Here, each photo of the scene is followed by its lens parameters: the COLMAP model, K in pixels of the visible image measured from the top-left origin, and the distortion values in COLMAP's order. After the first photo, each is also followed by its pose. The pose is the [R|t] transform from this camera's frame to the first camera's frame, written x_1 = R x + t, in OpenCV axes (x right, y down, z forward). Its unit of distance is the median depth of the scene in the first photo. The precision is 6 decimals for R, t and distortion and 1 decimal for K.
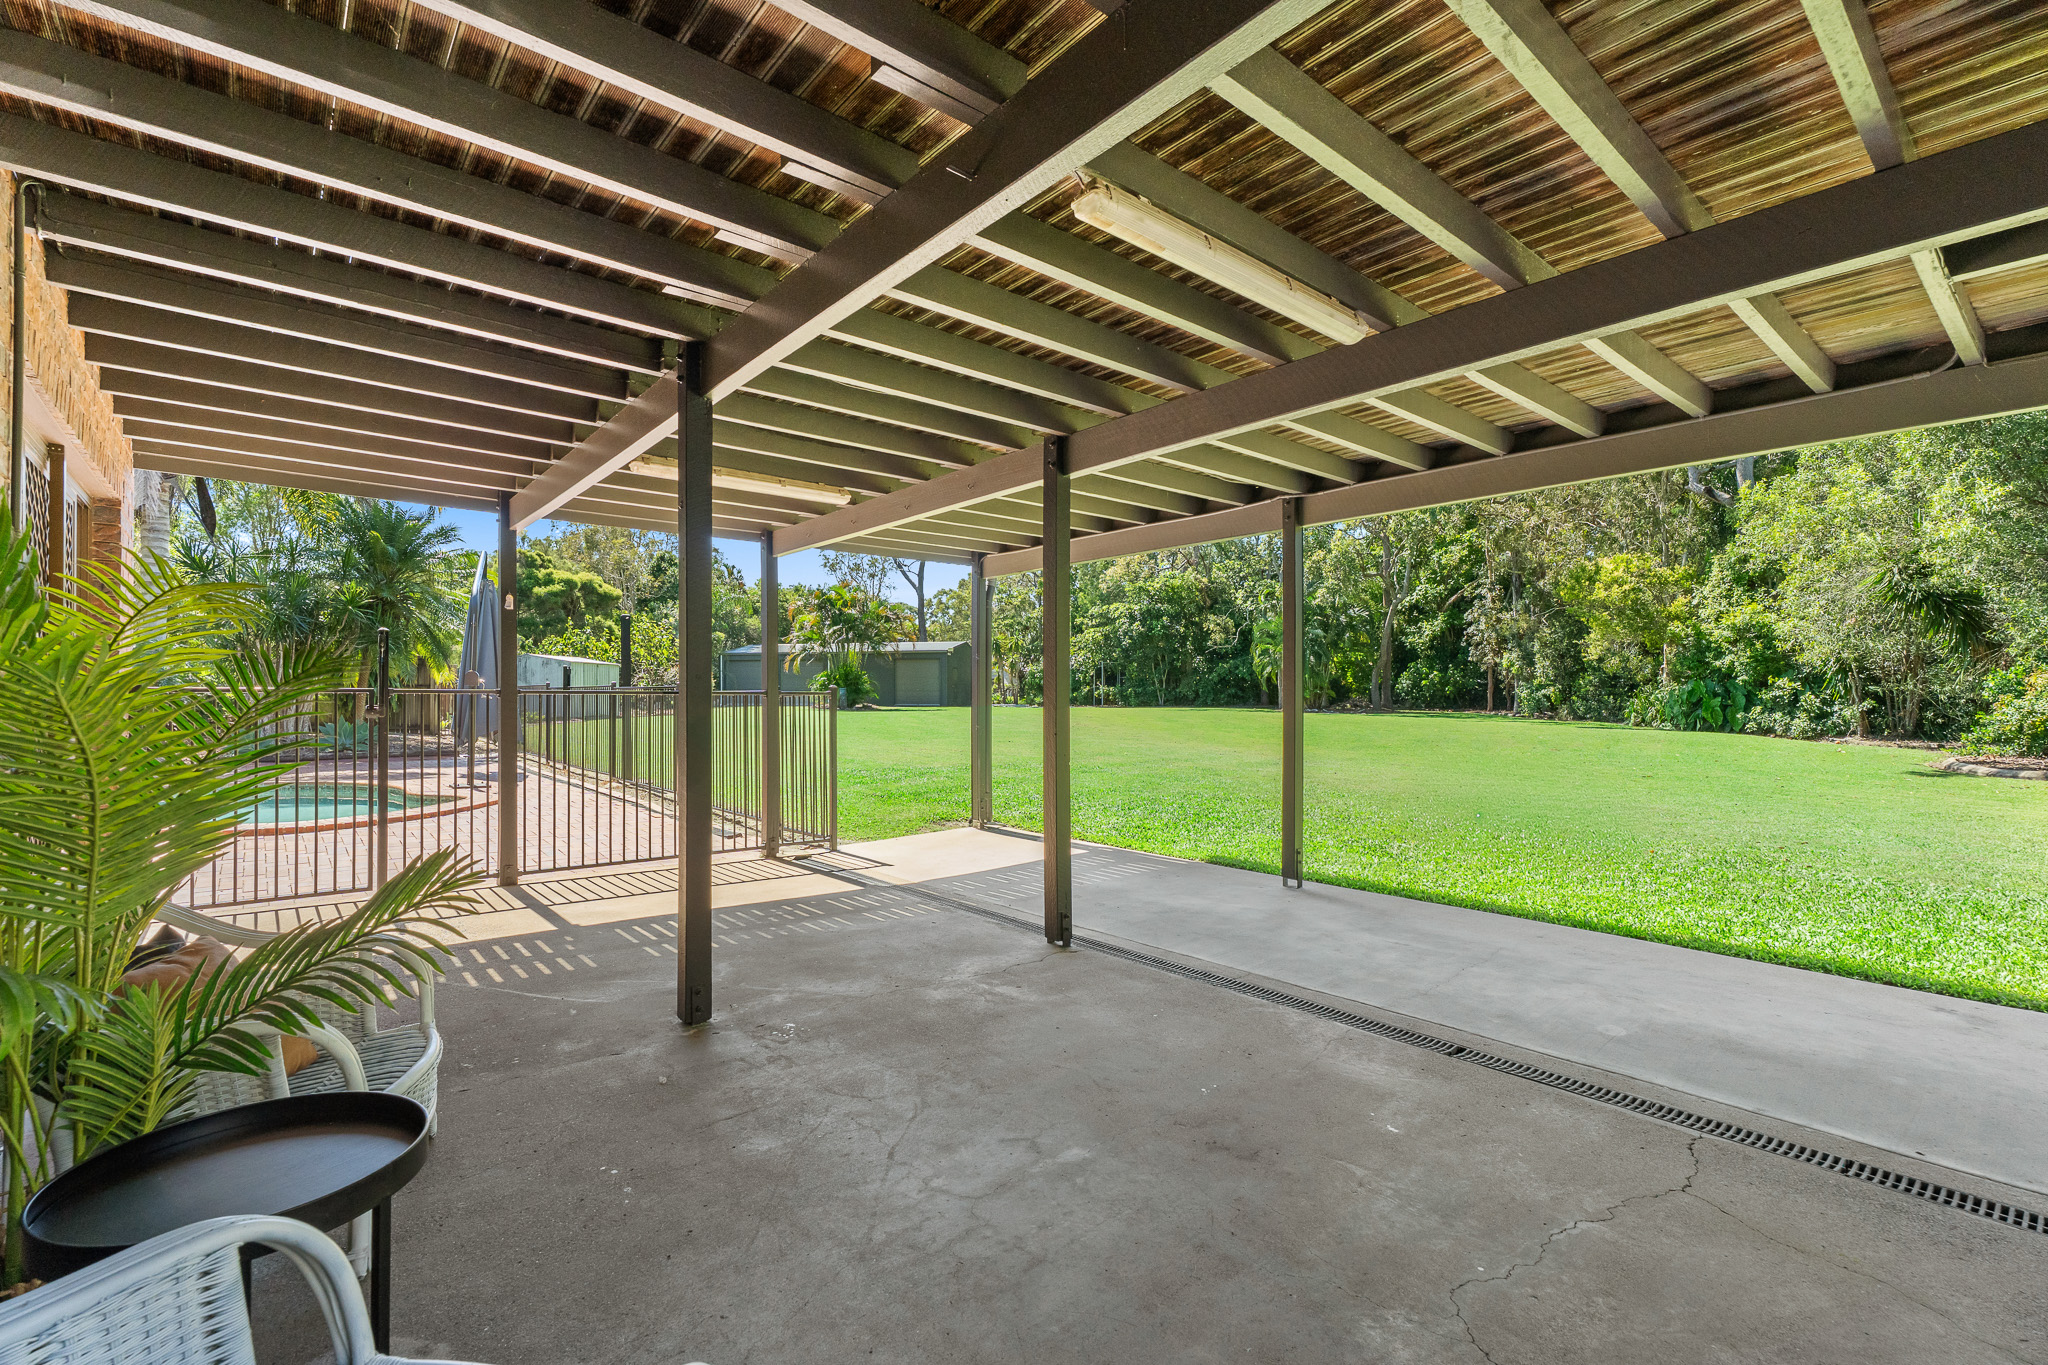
lens RADIAL K [[917.0, 0, 1023.9], [0, 917.0, 690.1], [0, 0, 1]] dist [-0.000725, -0.001127]
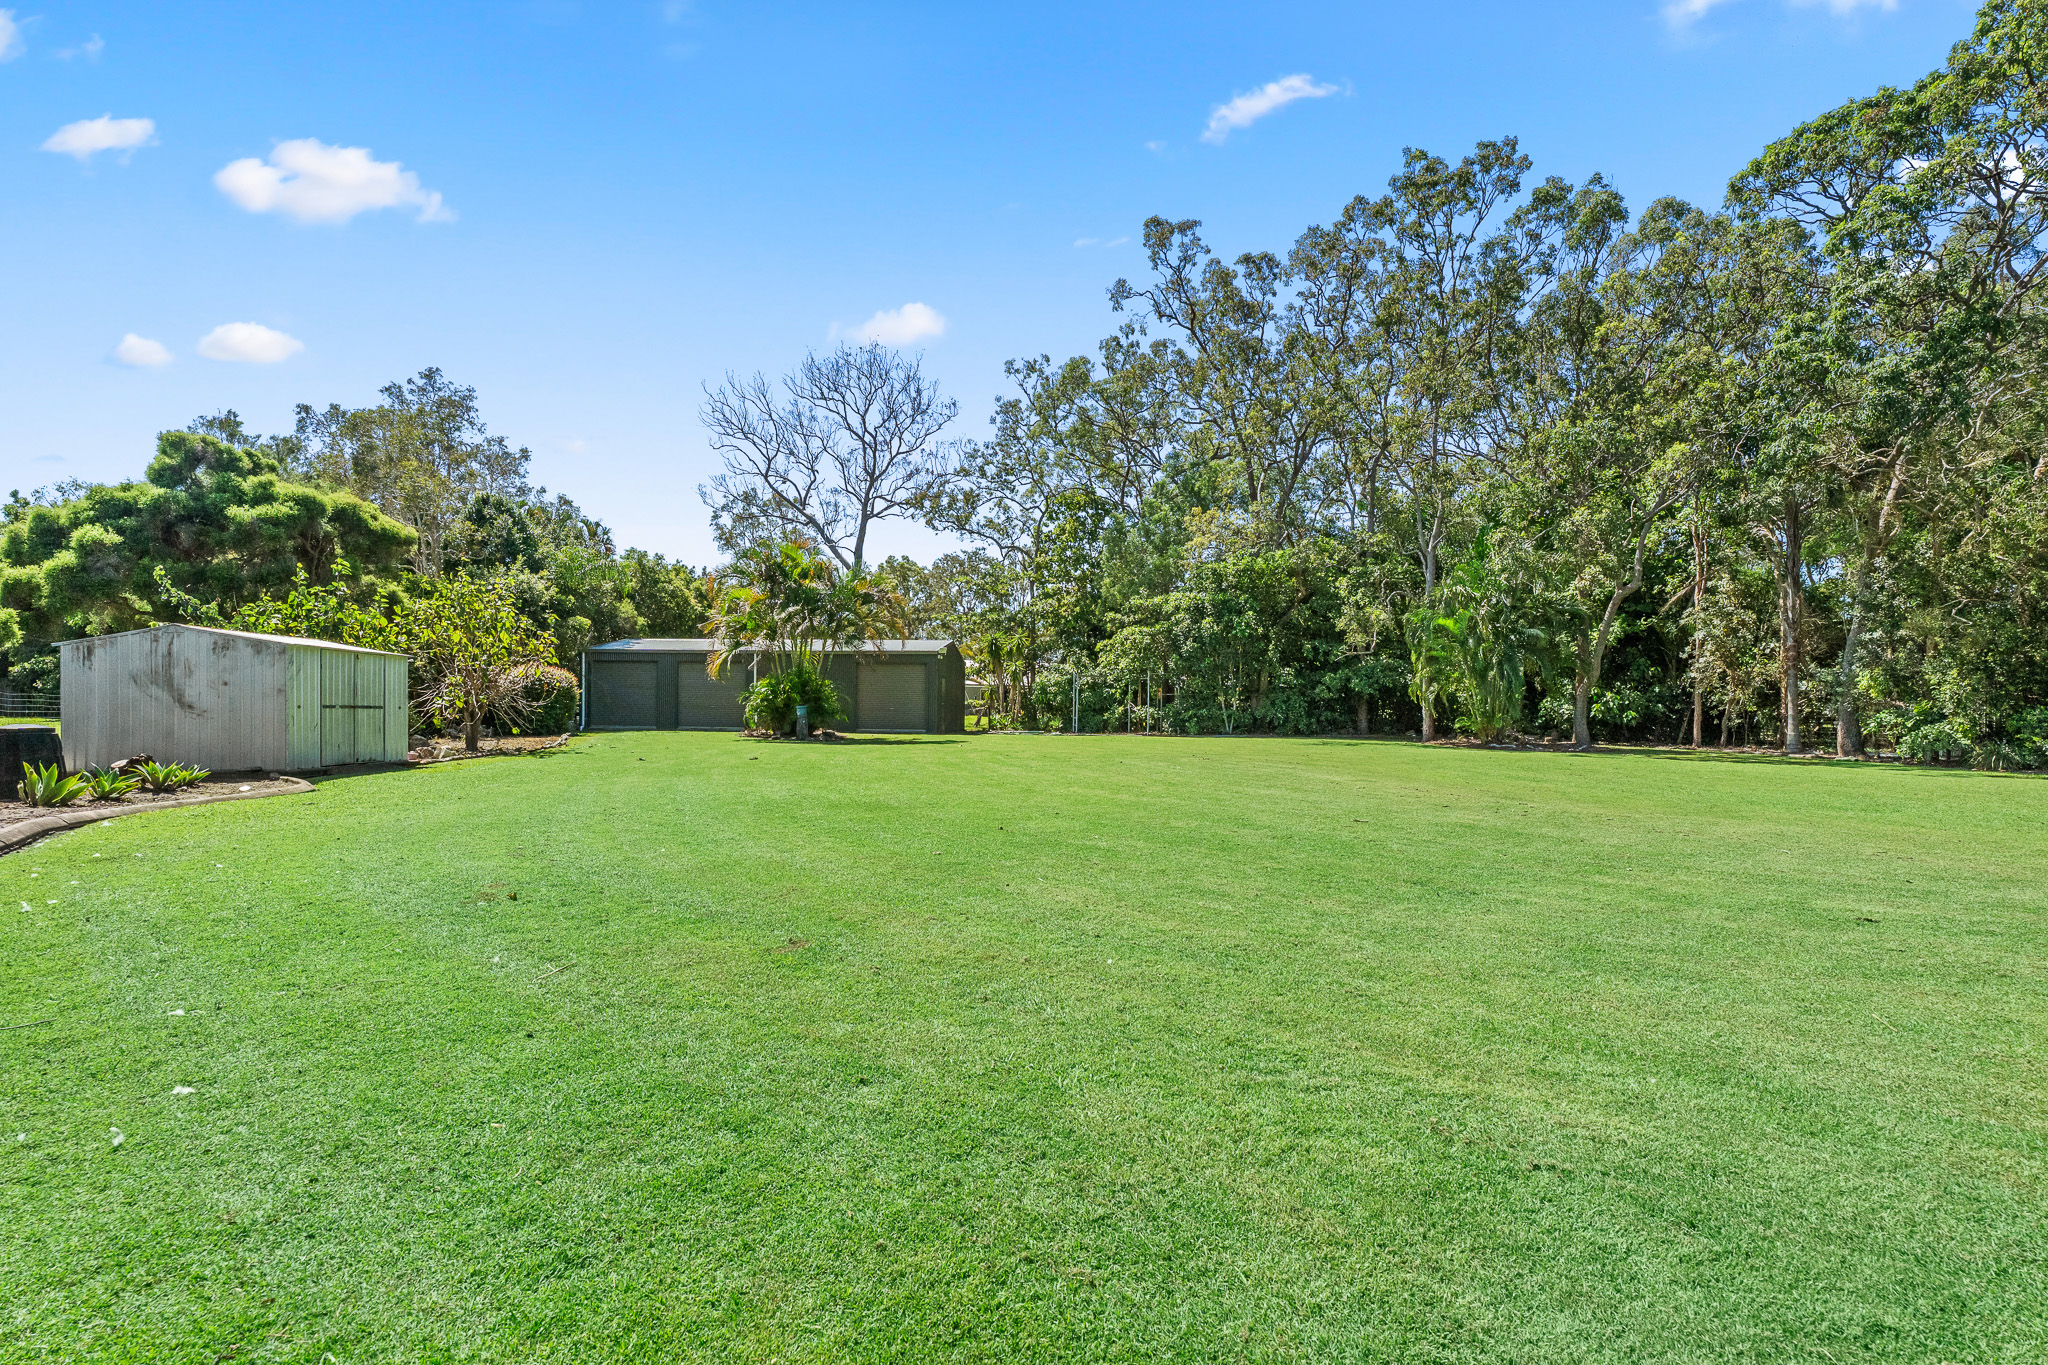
lens RADIAL K [[917.0, 0, 1026.1], [0, 917.0, 736.7], [0, 0, 1]] dist [-0.000725, -0.001127]
pose [[0.985804, 0.006757, 0.167762, -0.146642], [-0.012407, 0.999390, 0.032656, -0.003519], [-0.167439, -0.034274, 0.985287, 0.340615]]
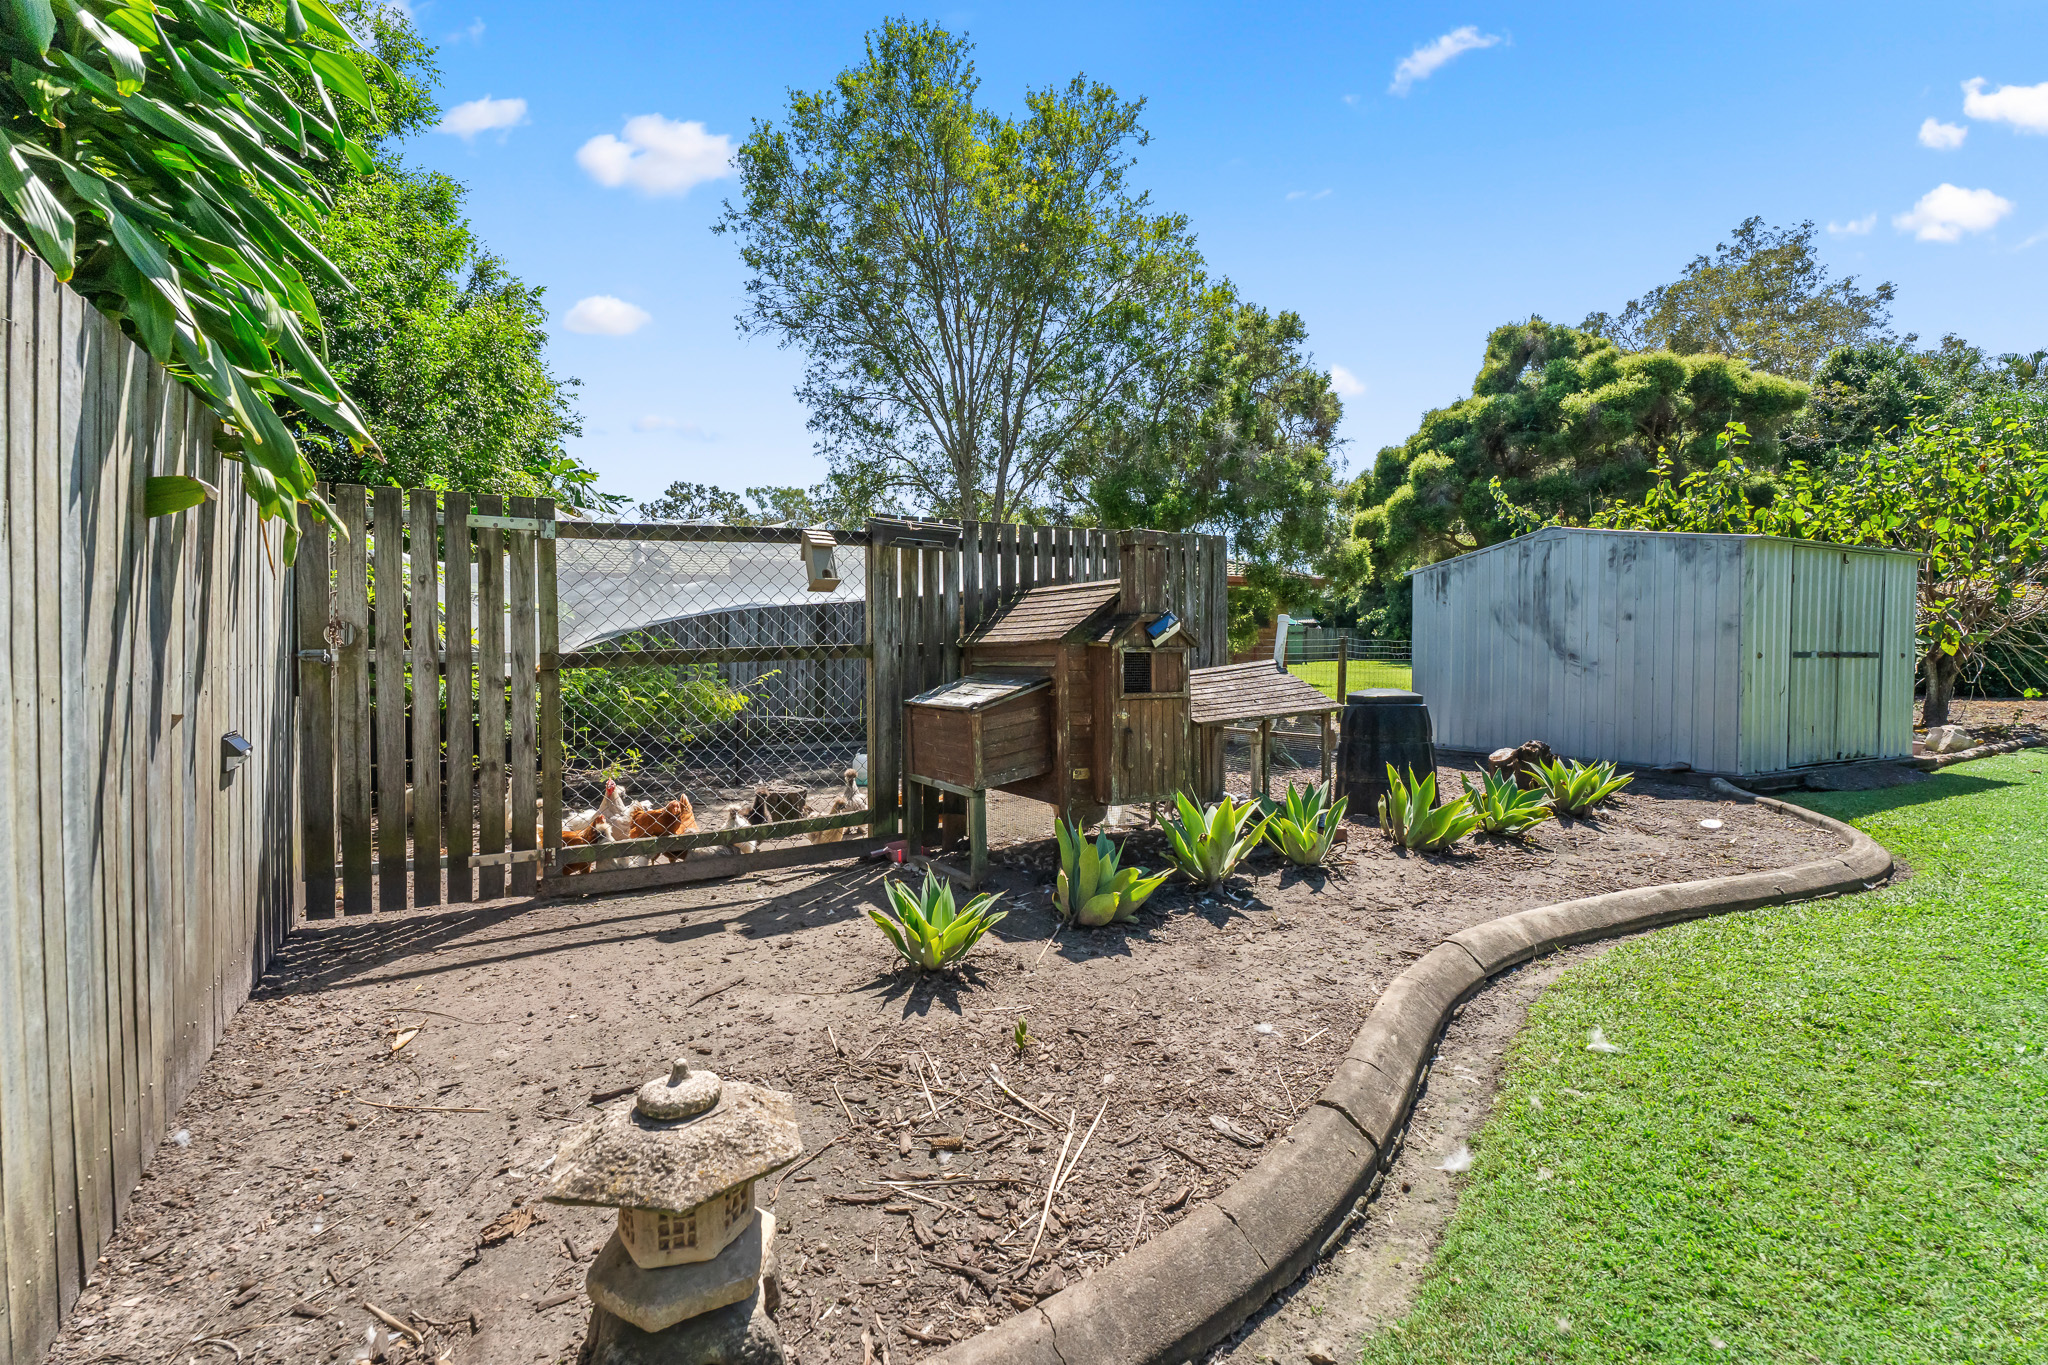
lens RADIAL K [[917.0, 0, 1027.8], [0, 917.0, 666.4], [0, 0, 1]] dist [-0.000725, -0.001127]
pose [[0.534781, 0.019351, -0.844769, -0.265638], [-0.000193, 0.999741, 0.022779, -0.002380], [0.844991, -0.012019, 0.534646, 0.486666]]
